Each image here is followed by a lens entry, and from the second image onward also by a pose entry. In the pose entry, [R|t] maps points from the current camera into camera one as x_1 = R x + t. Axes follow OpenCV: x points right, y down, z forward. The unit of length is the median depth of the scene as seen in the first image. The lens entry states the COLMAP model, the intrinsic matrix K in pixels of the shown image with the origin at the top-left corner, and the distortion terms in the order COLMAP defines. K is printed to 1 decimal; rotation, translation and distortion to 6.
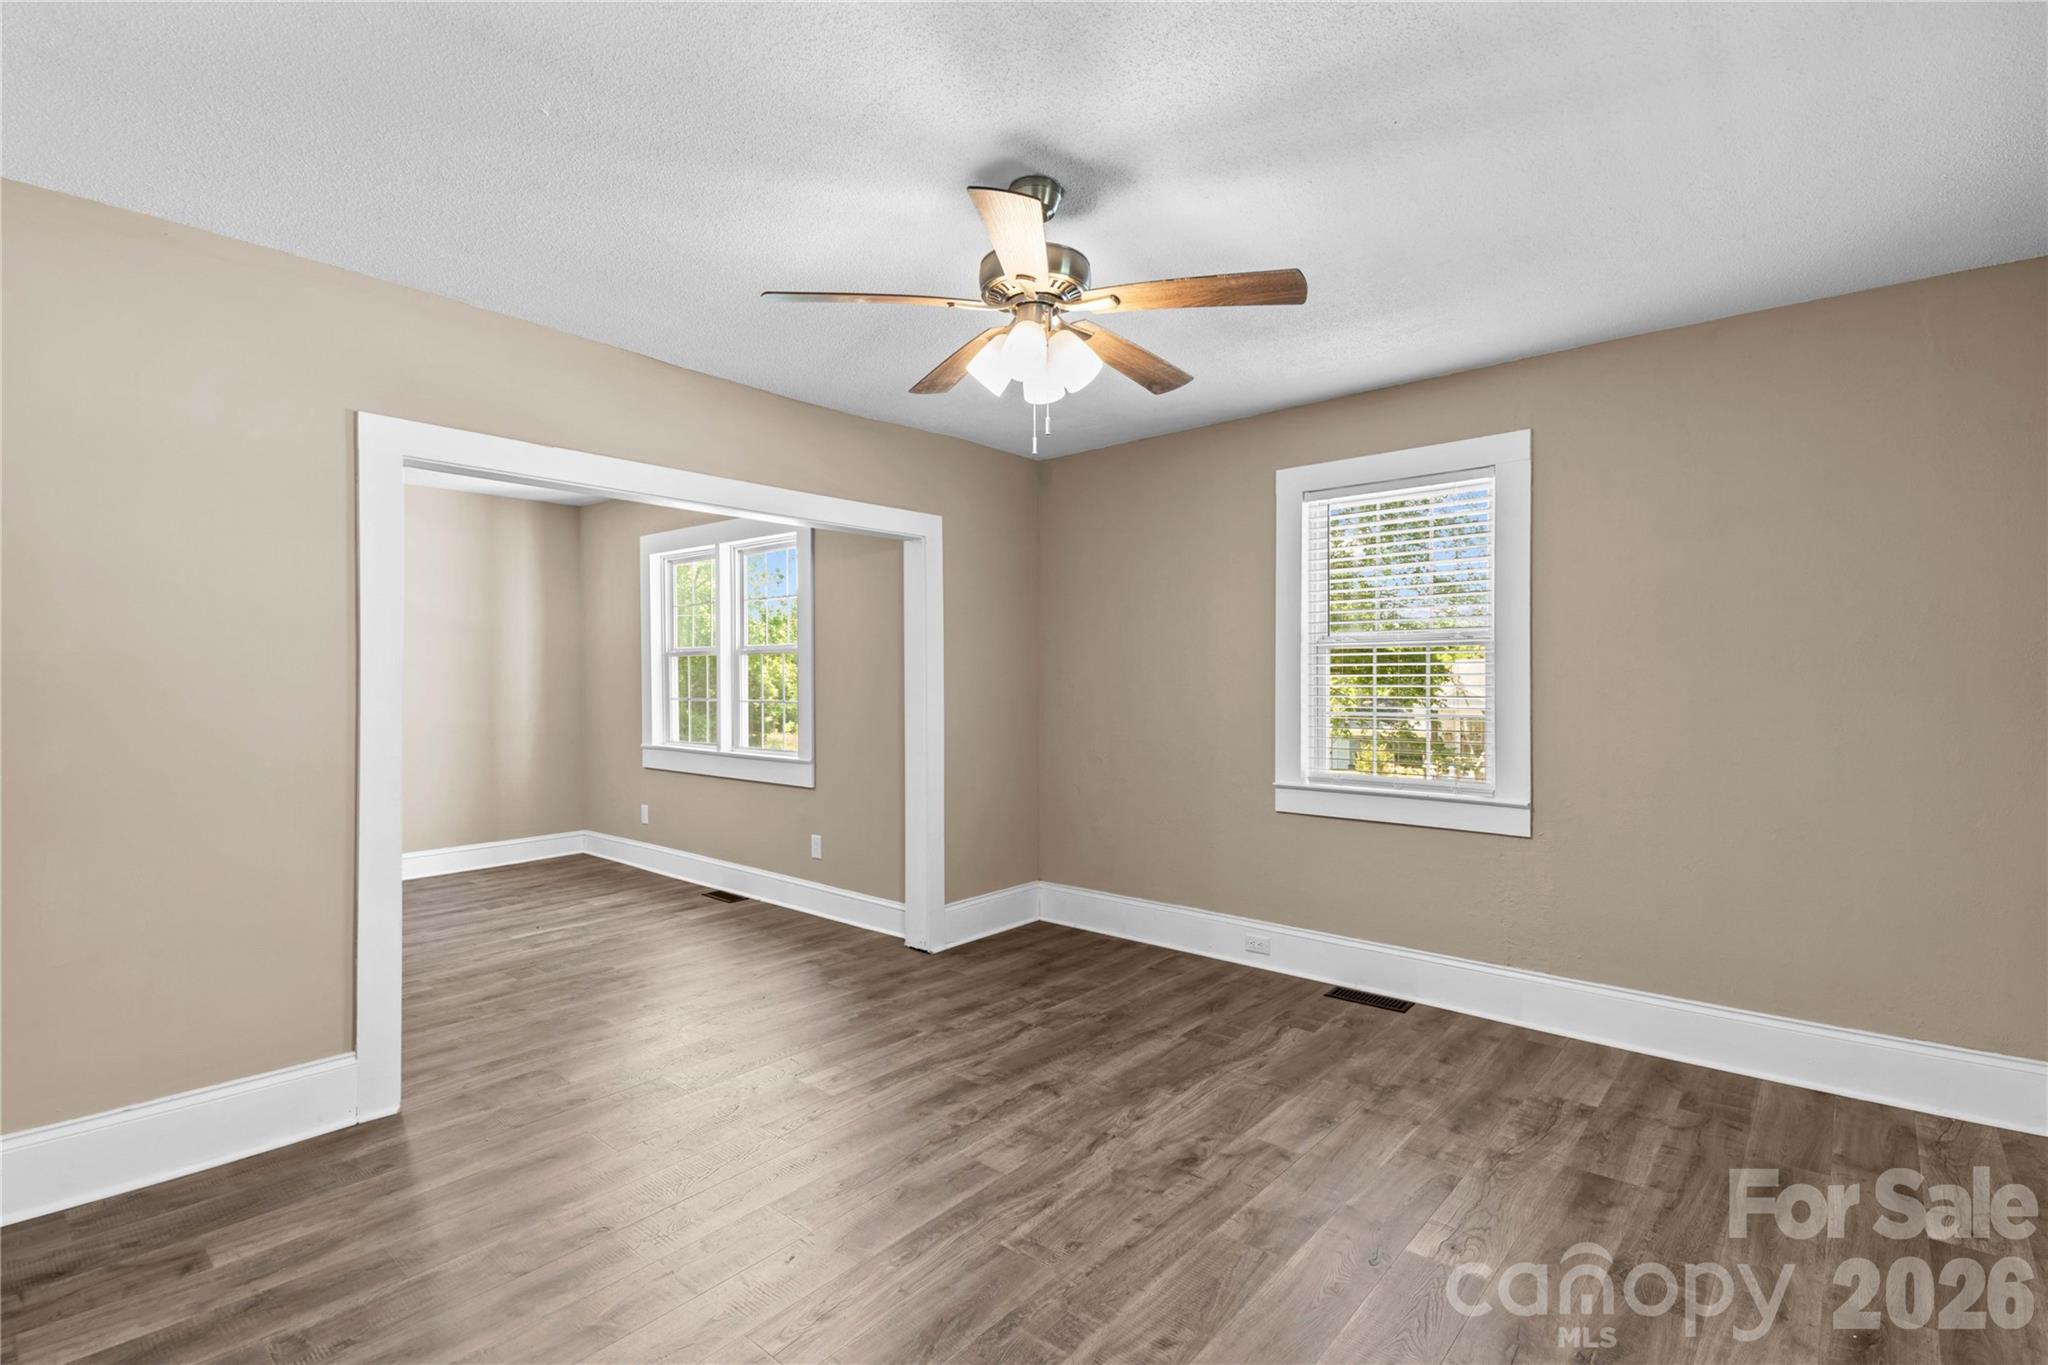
lens RADIAL K [[940.1, 0, 1024.0], [0, 940.1, 682.5], [0, 0, 1]] dist [0.046306, -0.028223]
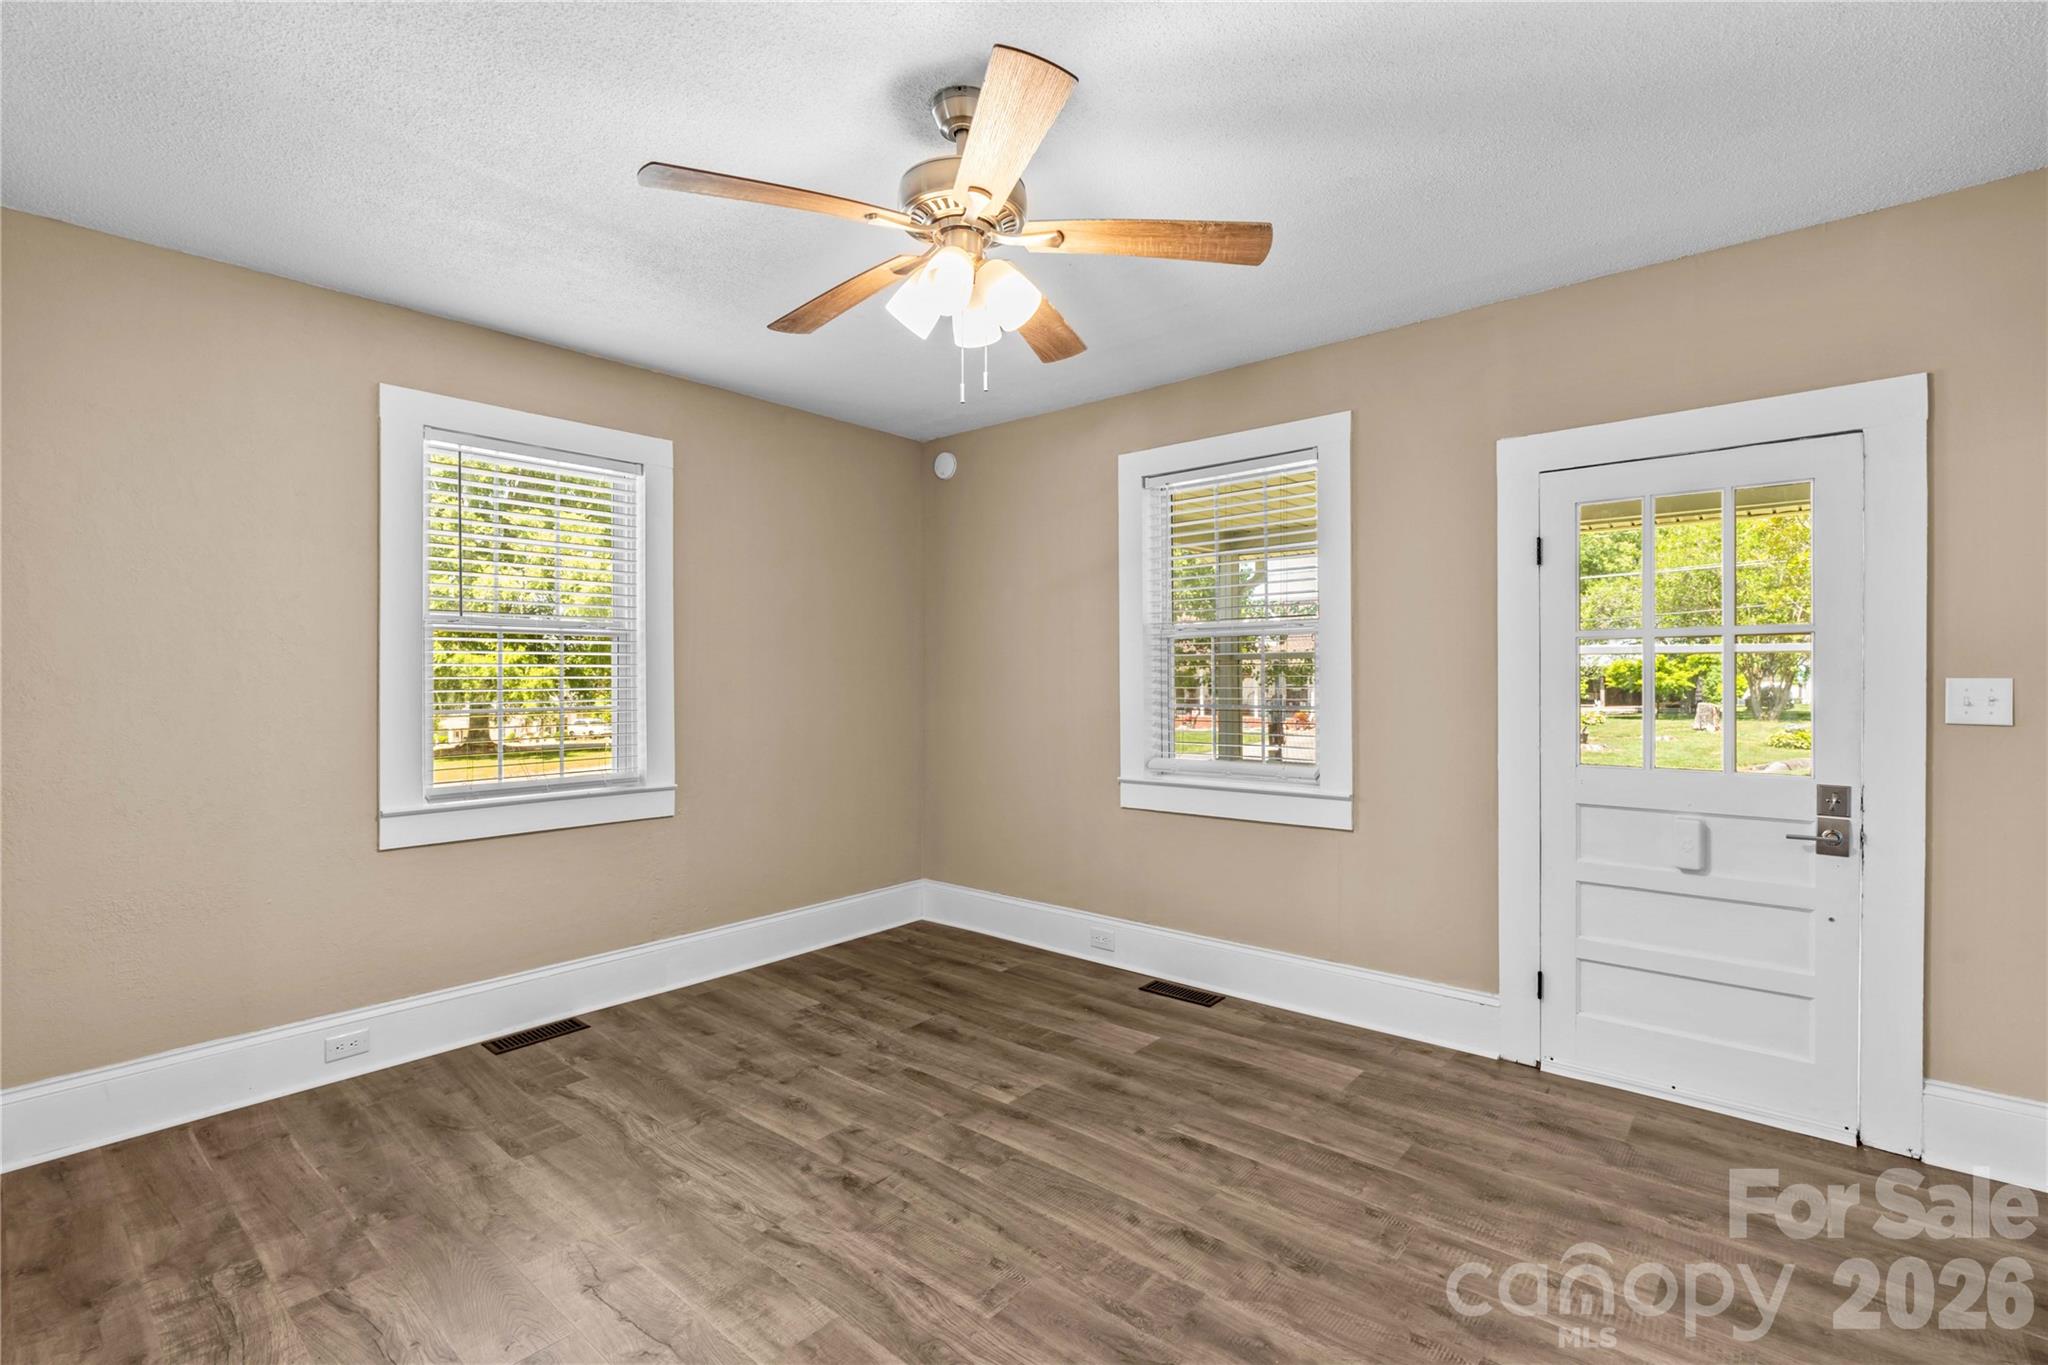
lens RADIAL K [[927.9, 0, 1024.0], [0, 927.9, 682.5], [0, 0, 1]] dist [-0.011902, 0.000662]
pose [[-0.006823, -0.006848, 0.999953, -0.622468], [0.004043, 0.999968, 0.006876, 0.004992], [-0.999969, 0.004089, -0.006795, 0.704853]]
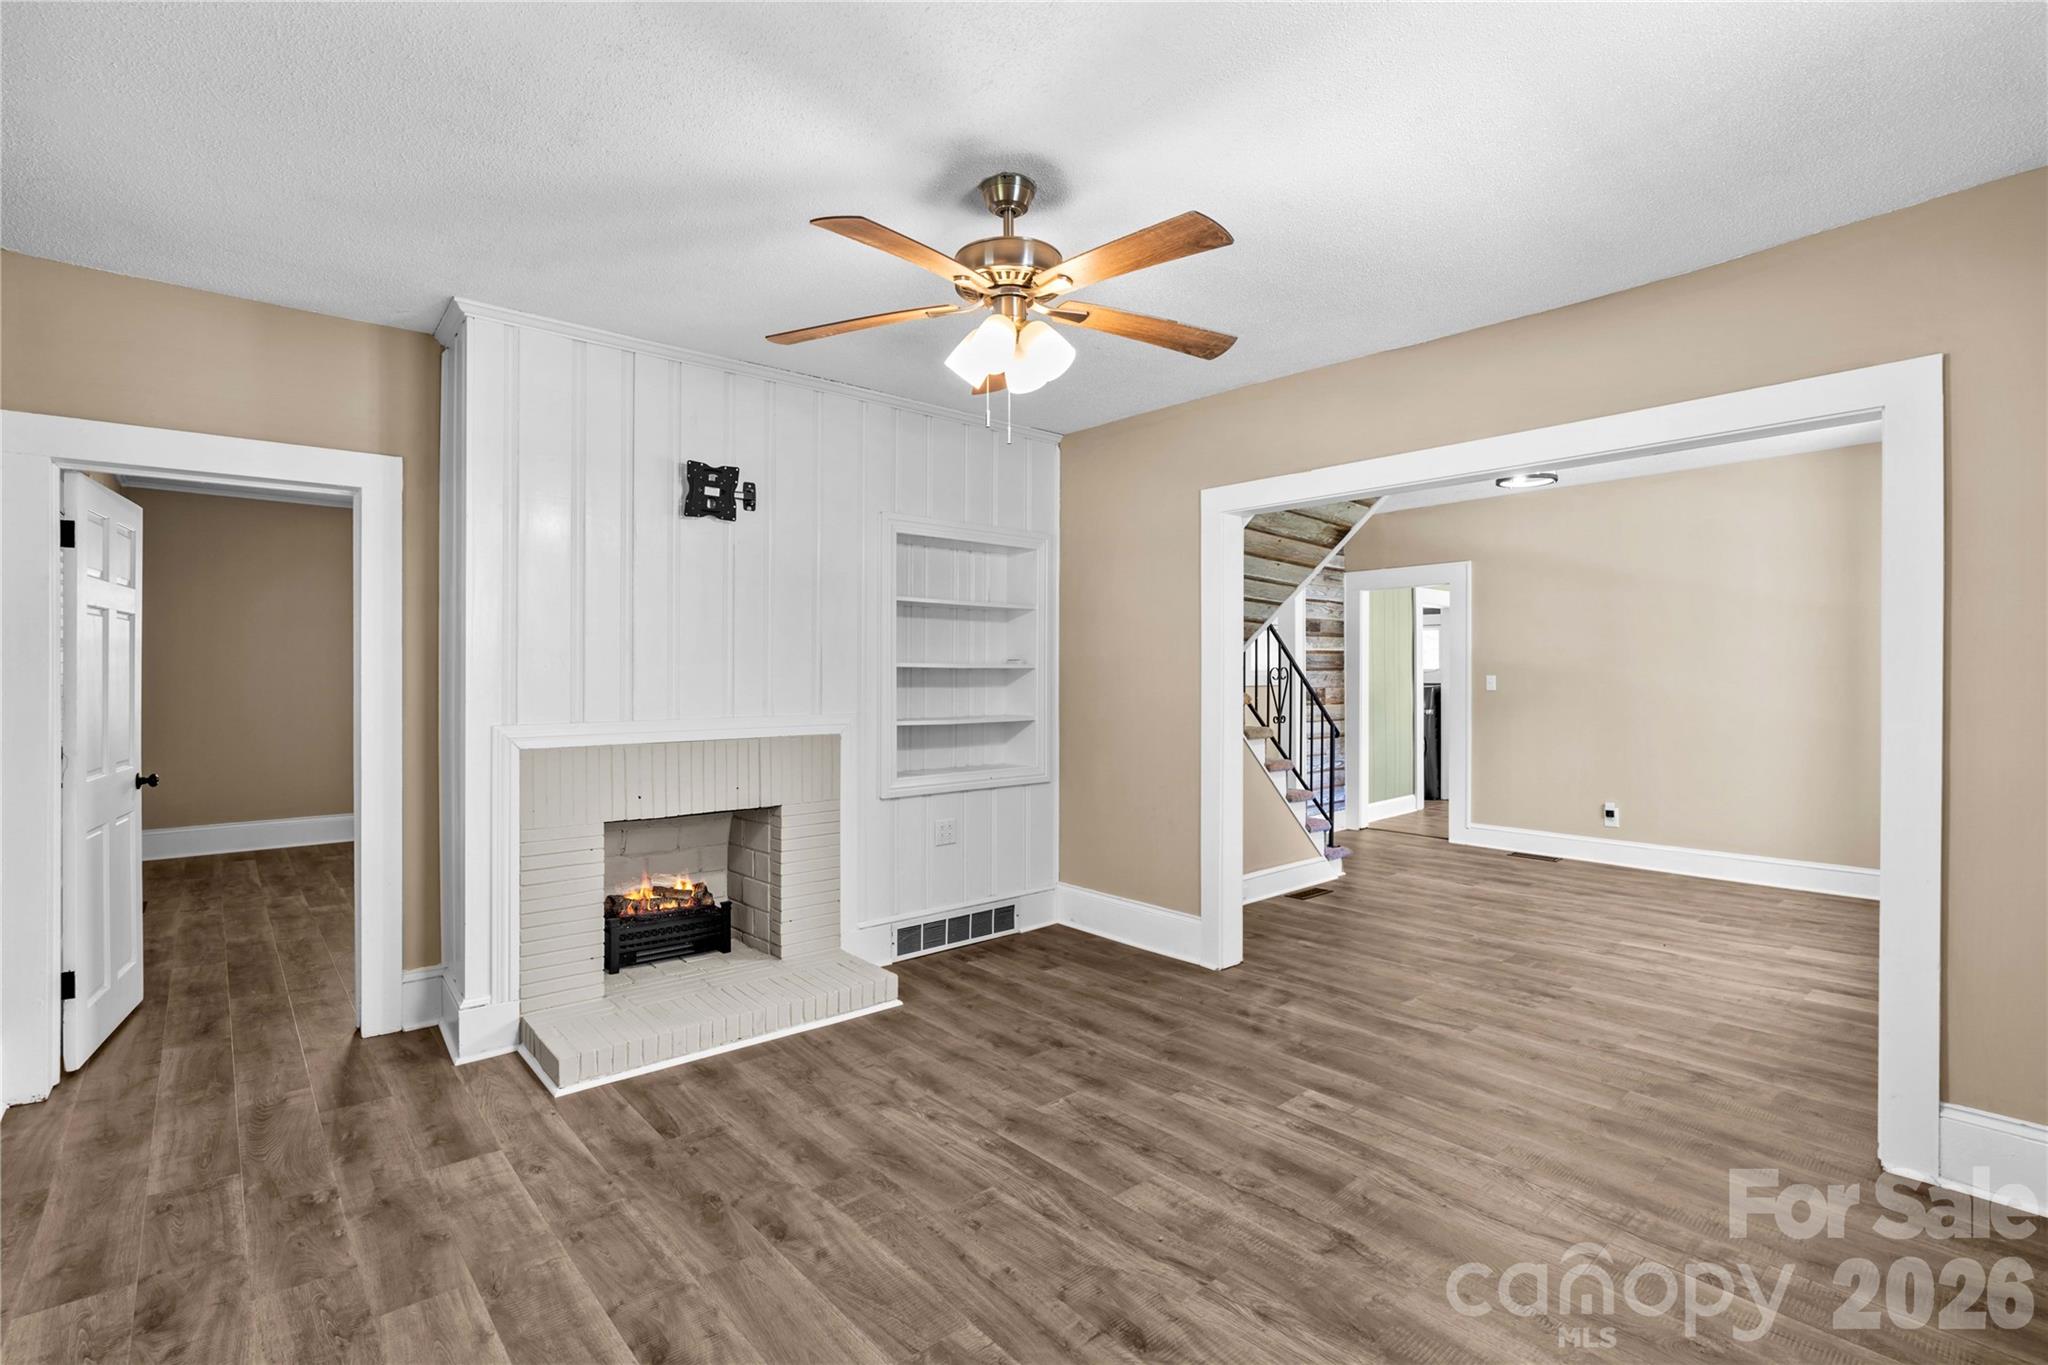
lens RADIAL K [[945.9, 0, 1018.0], [0, 945.9, 671.8], [0, 0, 1]] dist [-0.014630, 0.000015]
pose [[-0.141208, -0.000695, -0.989980, 0.751733], [-0.002275, 0.999997, -0.000377, 0.000639], [0.989977, 0.002199, -0.141209, 0.855905]]
